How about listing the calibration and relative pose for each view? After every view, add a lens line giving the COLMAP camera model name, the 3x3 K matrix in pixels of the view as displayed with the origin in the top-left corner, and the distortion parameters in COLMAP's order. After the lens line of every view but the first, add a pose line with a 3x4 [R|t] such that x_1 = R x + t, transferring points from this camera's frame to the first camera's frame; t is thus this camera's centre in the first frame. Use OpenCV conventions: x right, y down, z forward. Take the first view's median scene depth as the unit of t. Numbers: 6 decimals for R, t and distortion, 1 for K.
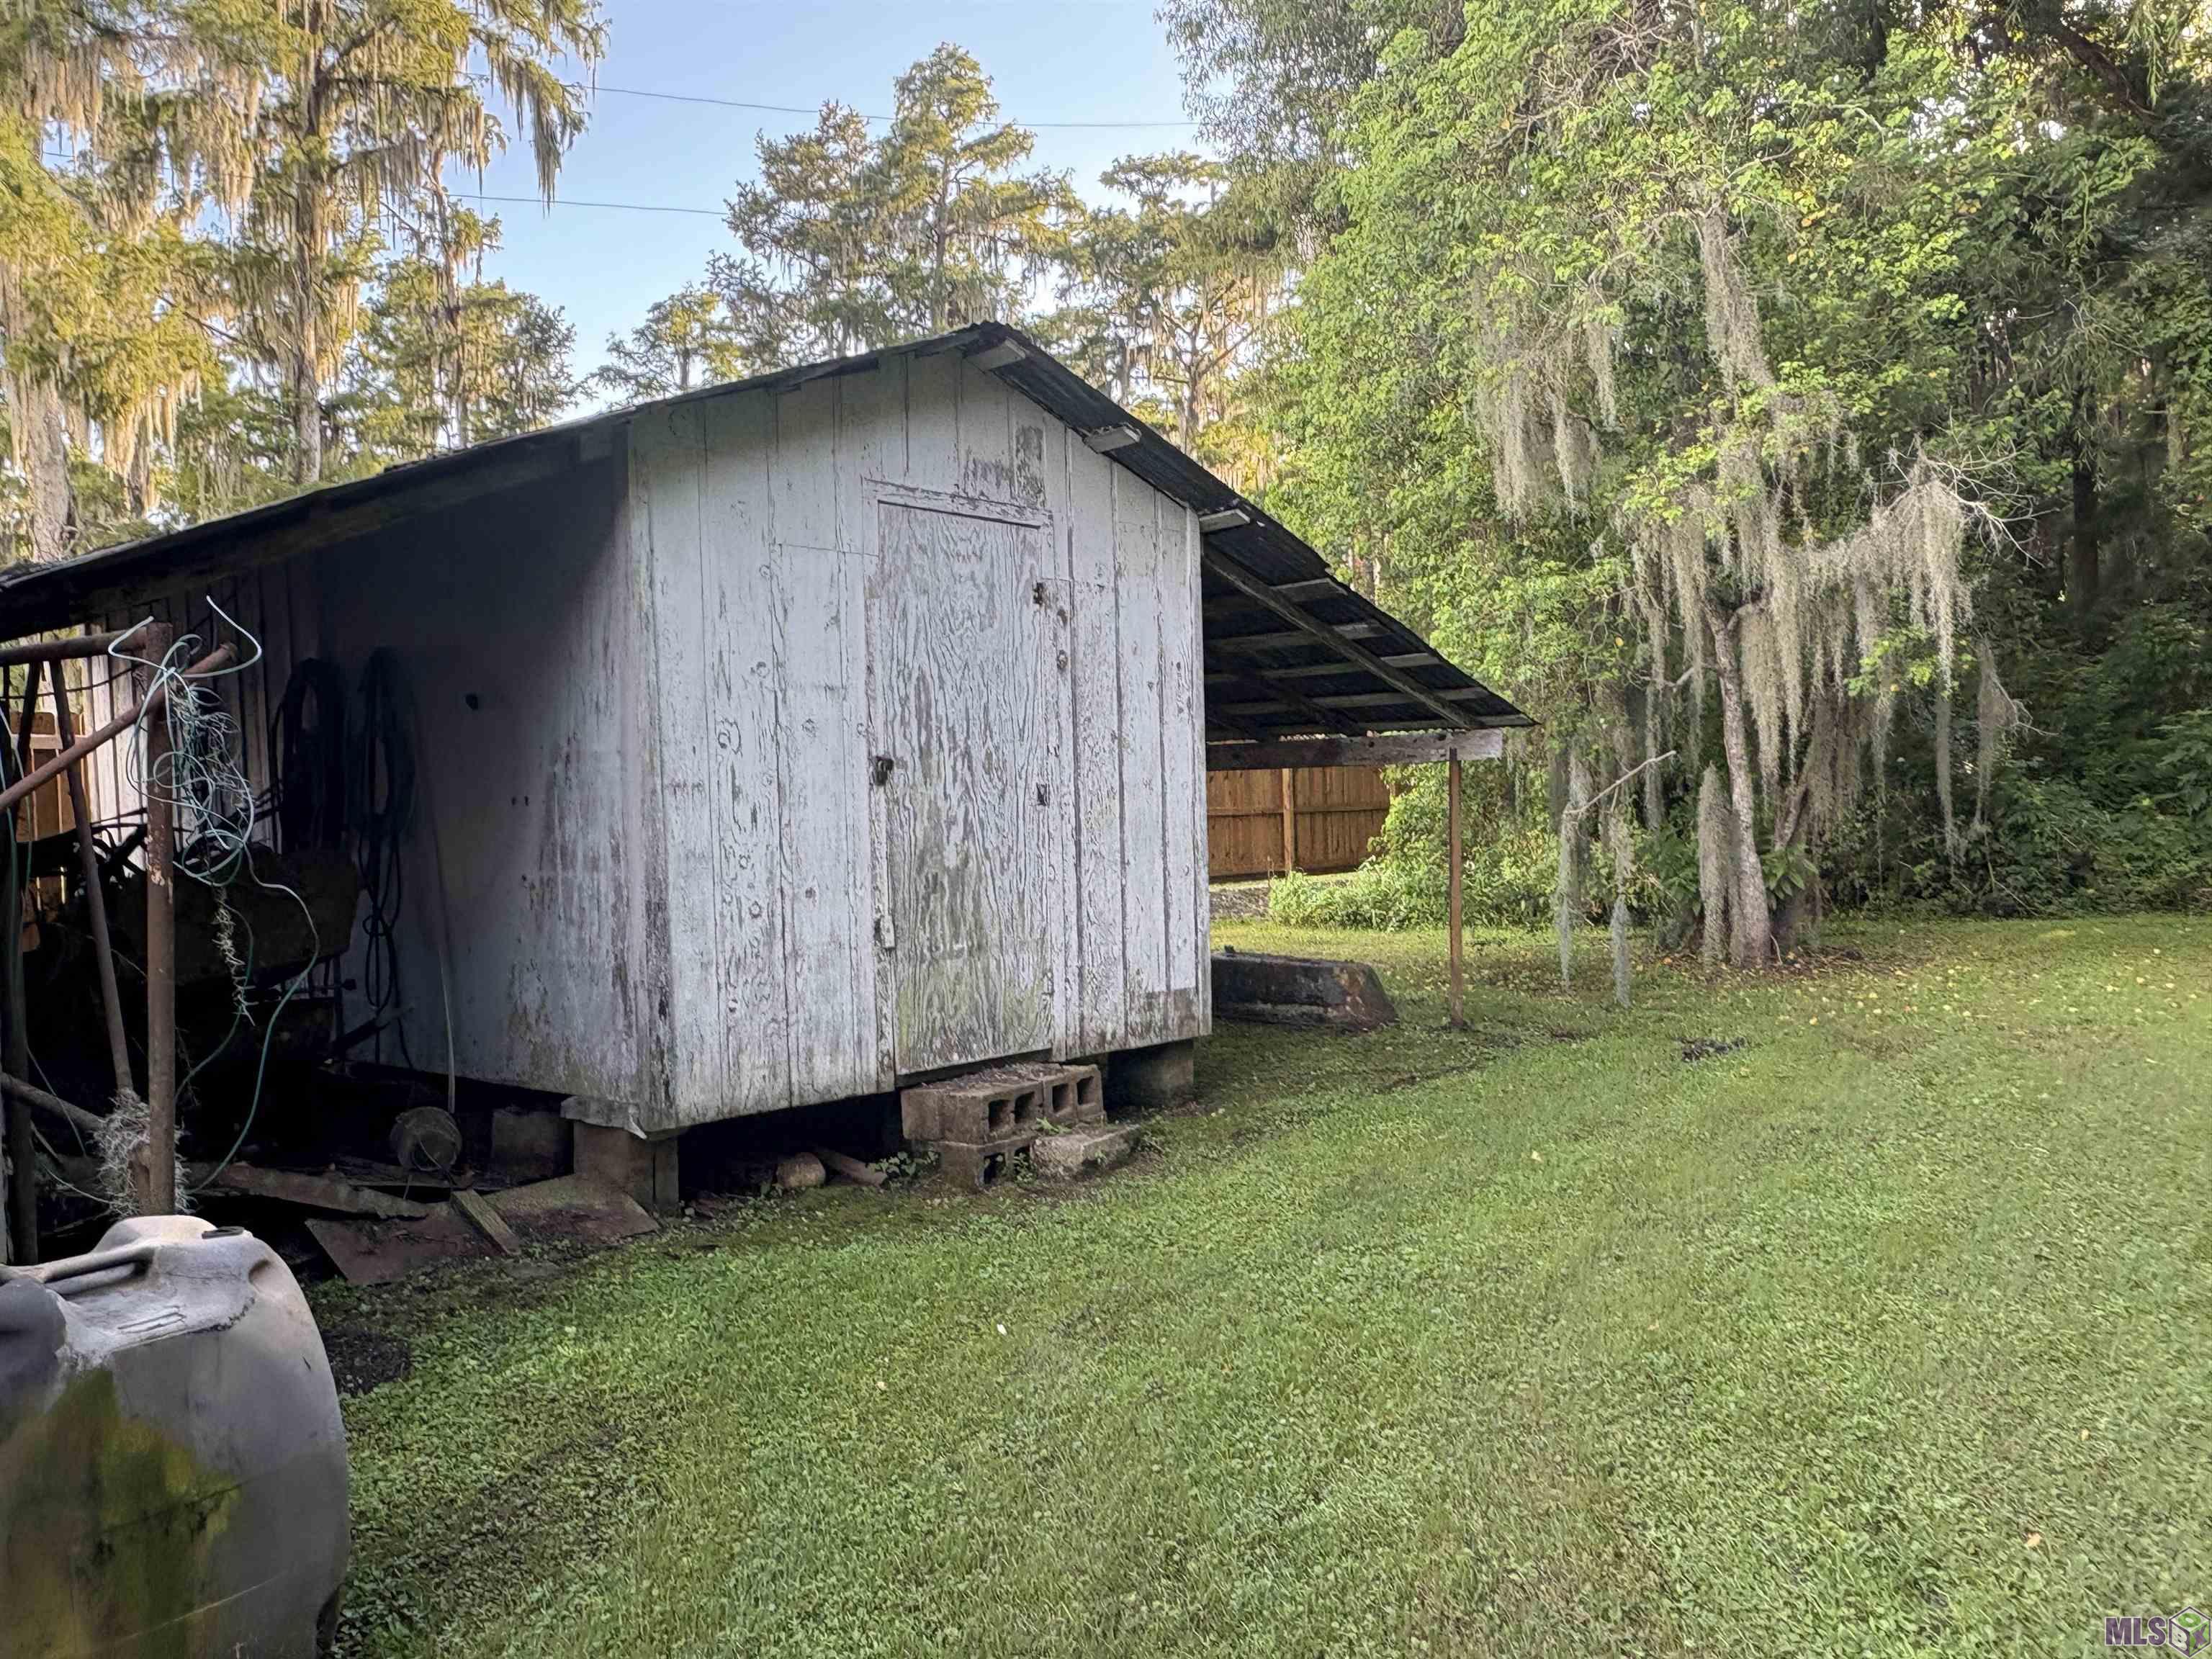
lens RADIAL K [[1664.1, 0, 1106.0], [0, 1664.1, 829.5], [0, 0, 1]] dist [0.002345, 0.001600]
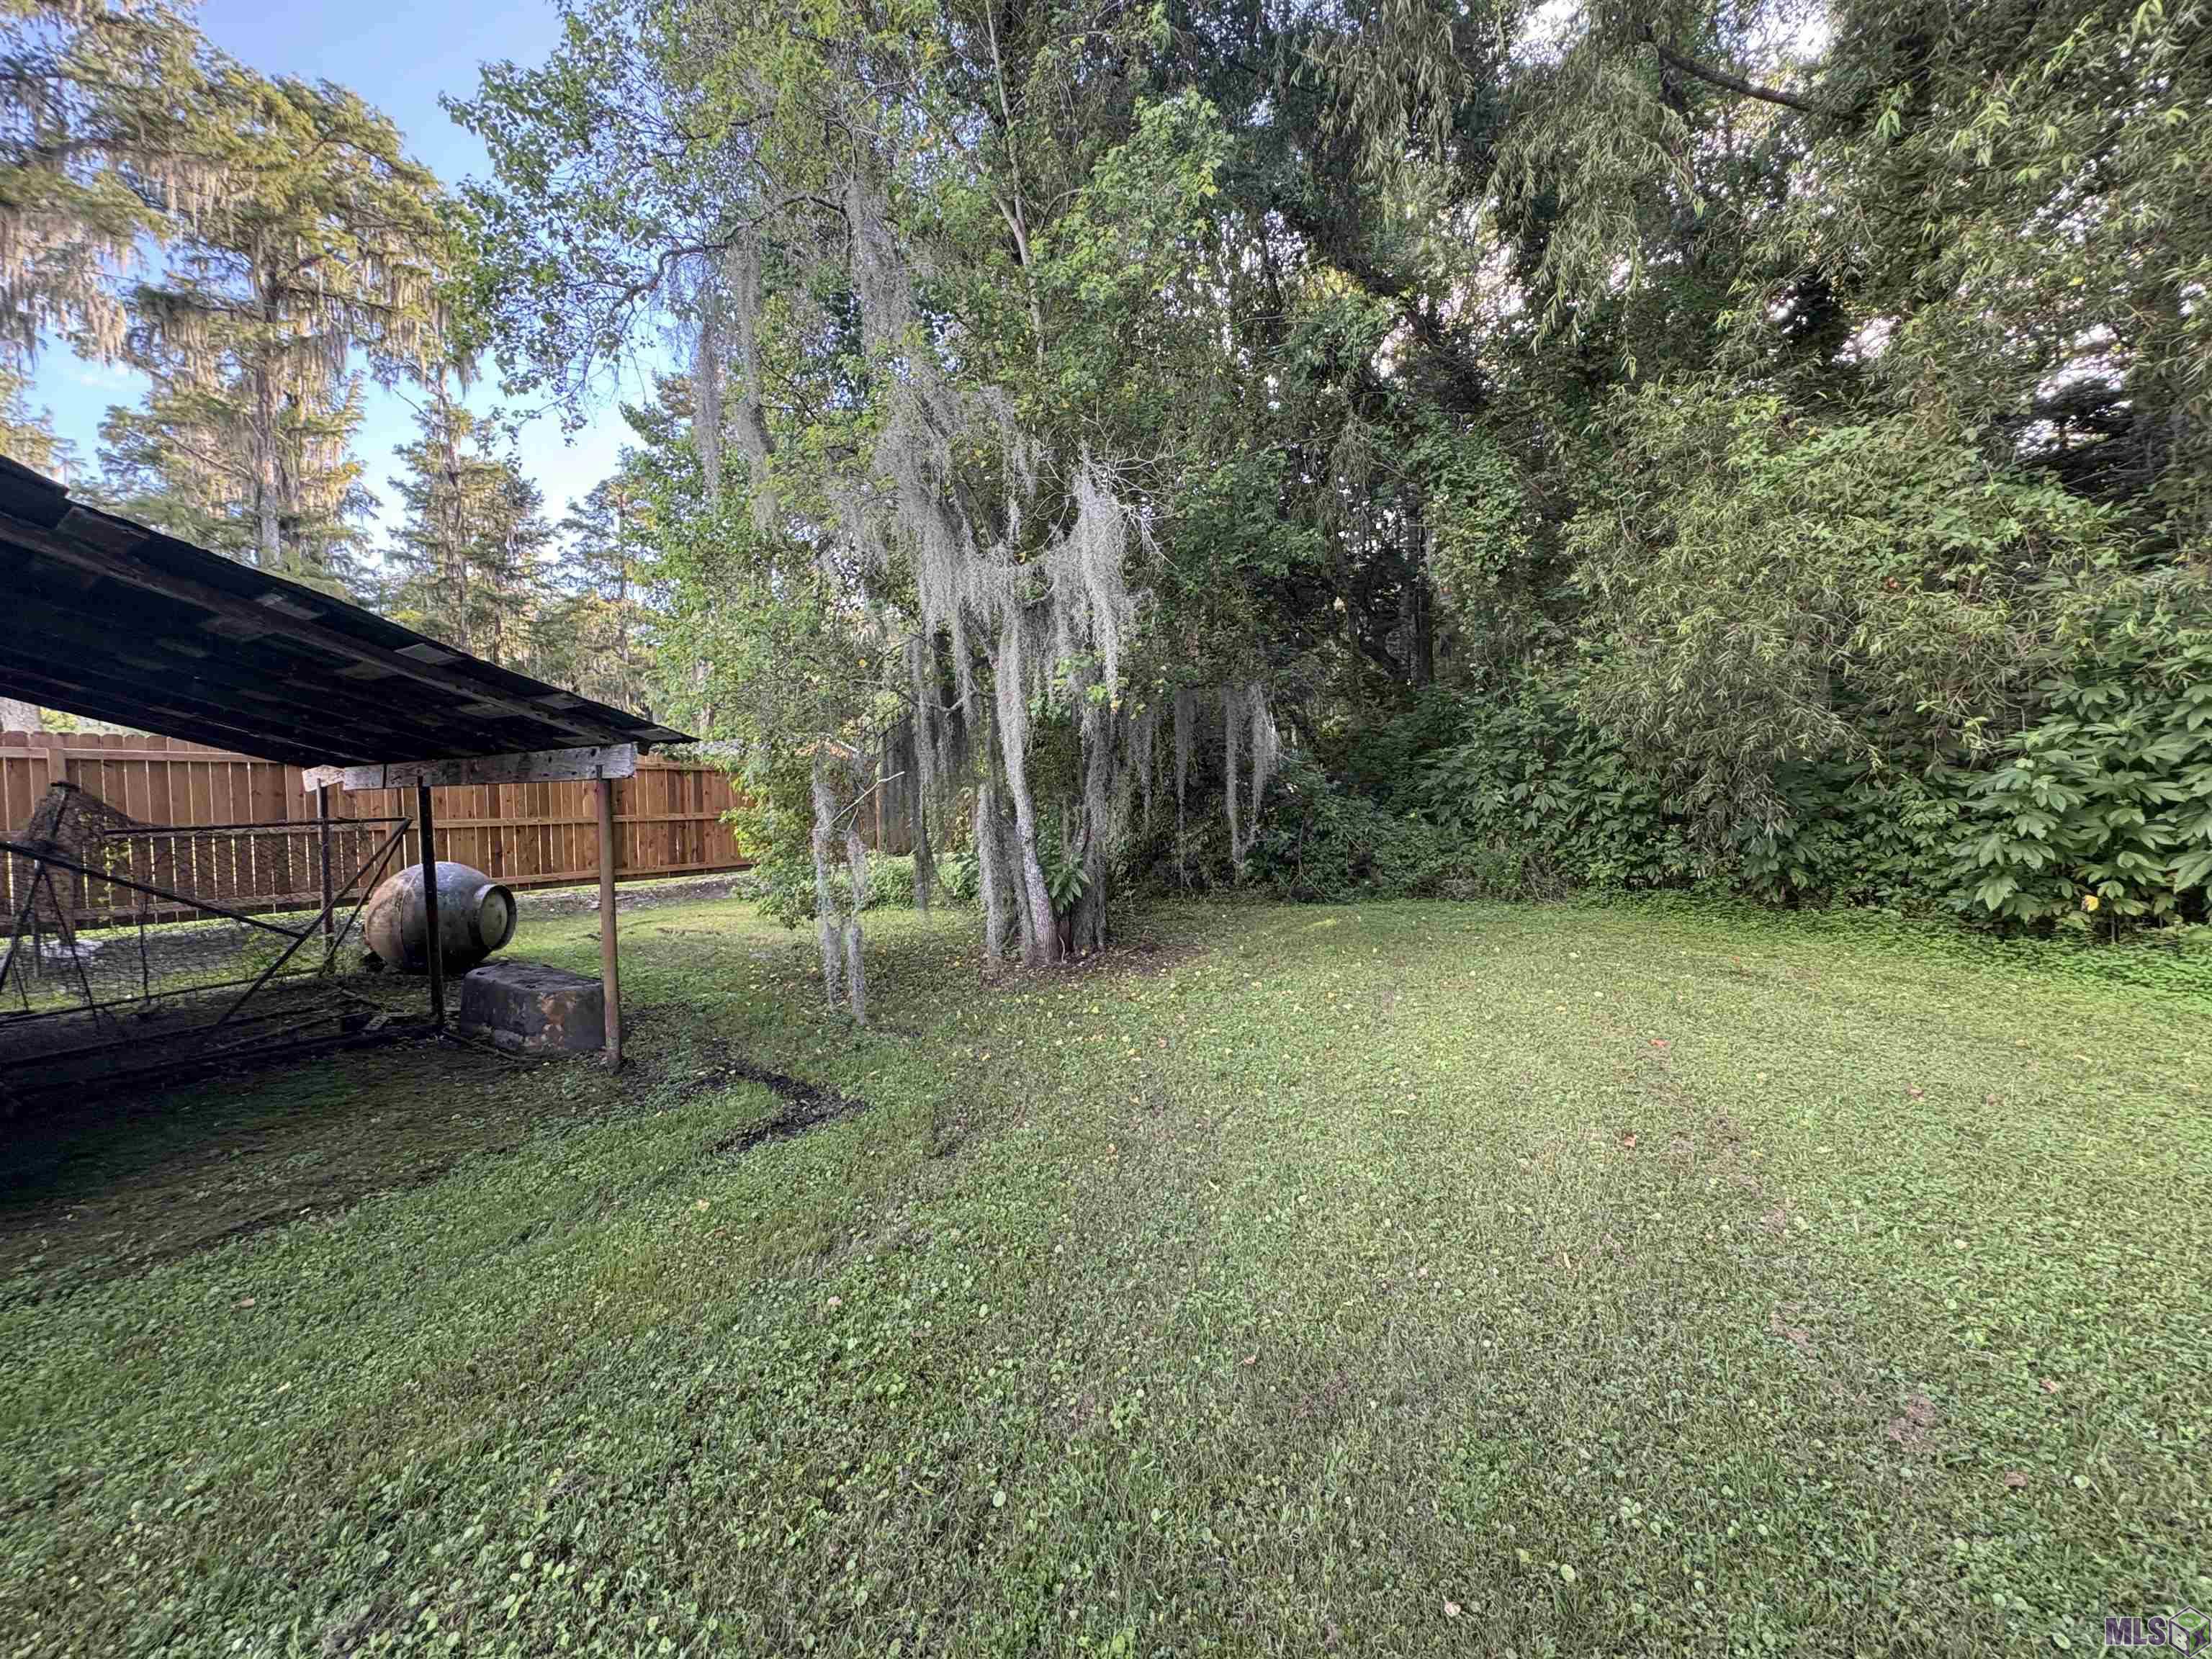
lens RADIAL K [[897.5, 0, 1106.0], [0, 897.5, 829.5], [0, 0, 1]] dist [0.000248, 0.000080]
pose [[0.988530, 0.004941, 0.150942, 0.264954], [-0.007522, 0.999835, 0.016532, -0.015279], [-0.150836, -0.017478, 0.988404, 0.308275]]
